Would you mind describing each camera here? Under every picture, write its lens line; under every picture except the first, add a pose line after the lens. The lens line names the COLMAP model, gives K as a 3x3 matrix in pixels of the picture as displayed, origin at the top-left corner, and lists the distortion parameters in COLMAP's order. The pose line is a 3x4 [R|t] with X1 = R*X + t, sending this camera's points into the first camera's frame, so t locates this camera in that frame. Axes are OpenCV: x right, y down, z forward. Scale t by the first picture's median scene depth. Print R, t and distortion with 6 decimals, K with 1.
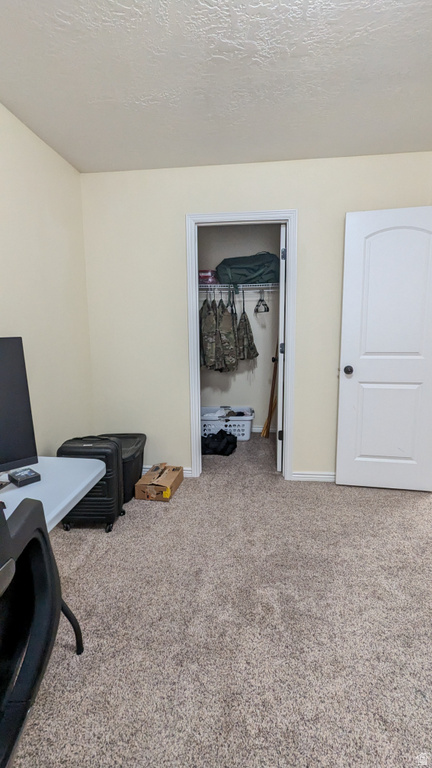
lens RADIAL K [[352.6, 0, 241.4], [0, 352.6, 370.1], [0, 0, 1]] dist [-0.002055, 0.001221]
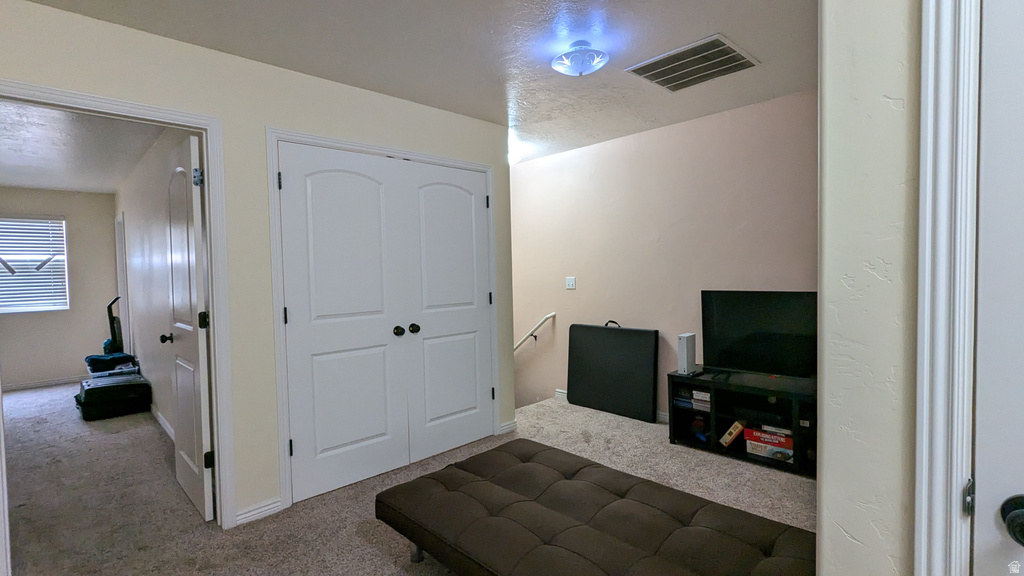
lens RADIAL K [[470.2, 0, 512.7], [0, 470.2, 285.4], [0, 0, 1]] dist [-0.002055, 0.001221]
pose [[0.550325, -0.028929, 0.834449, -0.302276], [0.133376, 0.989612, -0.053654, -0.004005], [-0.824229, 0.140823, 0.548467, 0.065123]]
